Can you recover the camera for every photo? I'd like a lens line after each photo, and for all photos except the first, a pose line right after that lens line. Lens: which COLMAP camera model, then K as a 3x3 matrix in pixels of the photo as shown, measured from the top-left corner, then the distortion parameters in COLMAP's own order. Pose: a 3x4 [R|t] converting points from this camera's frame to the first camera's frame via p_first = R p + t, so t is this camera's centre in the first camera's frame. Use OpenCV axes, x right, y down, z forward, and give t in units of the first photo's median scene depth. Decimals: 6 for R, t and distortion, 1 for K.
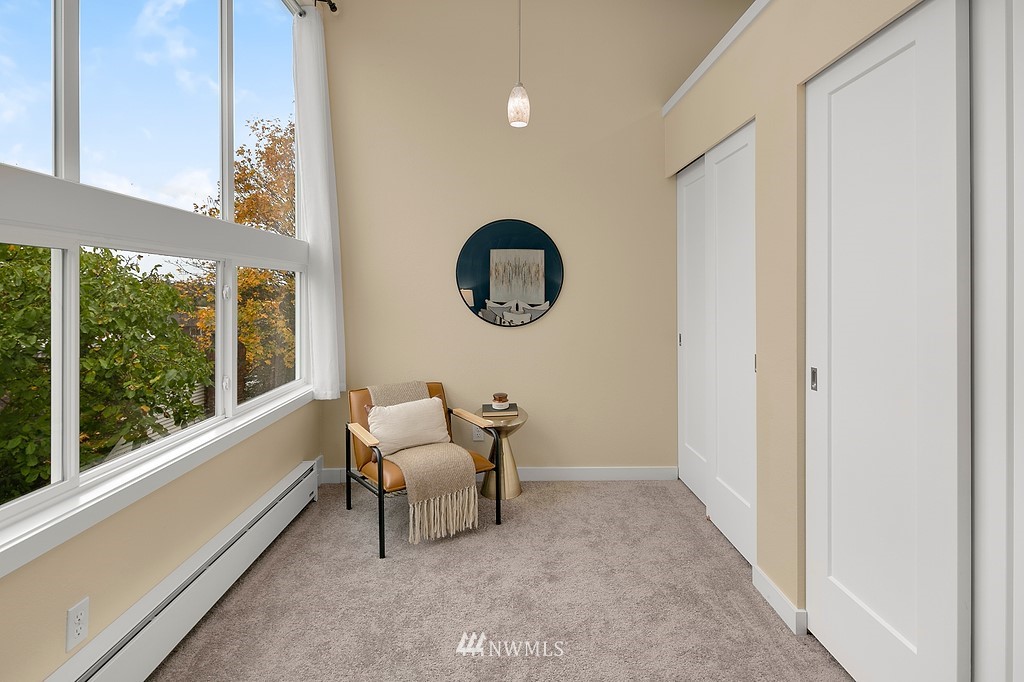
lens RADIAL K [[501.5, 0, 512.0], [0, 501.5, 303.1], [0, 0, 1]] dist [-0.004661, -0.000528]
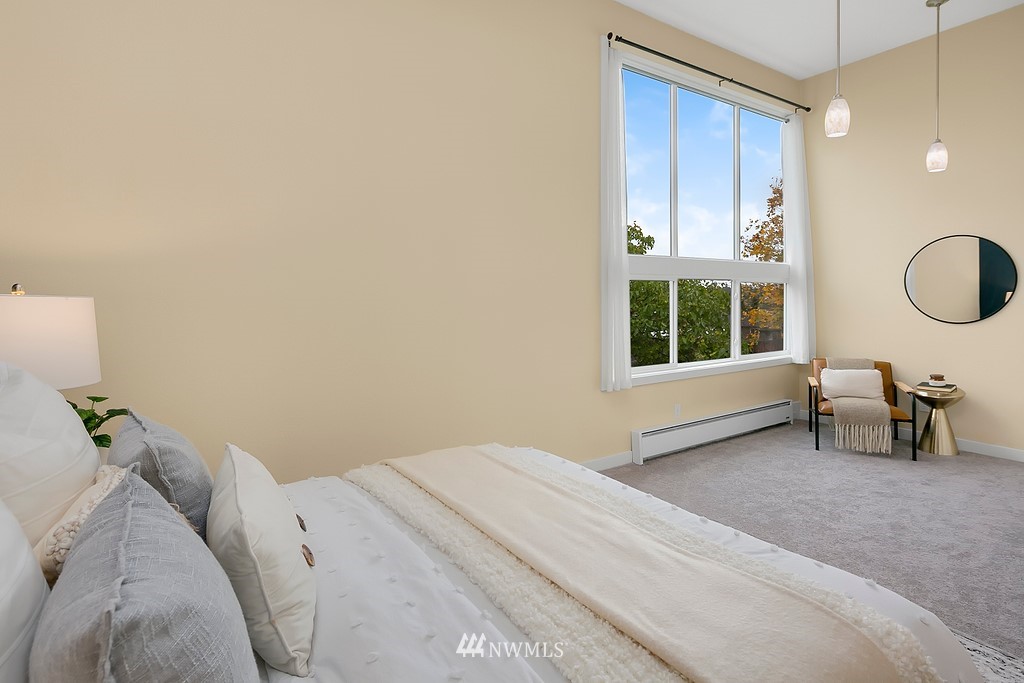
lens RADIAL K [[503.6, 0, 520.5], [0, 503.6, 283.1], [0, 0, 1]] dist [-0.003970, -0.000199]
pose [[0.539894, -0.023242, -0.841412, 0.492315], [-0.015584, 0.999171, -0.037599, 0.012030], [0.841589, 0.033412, 0.539085, -0.603289]]
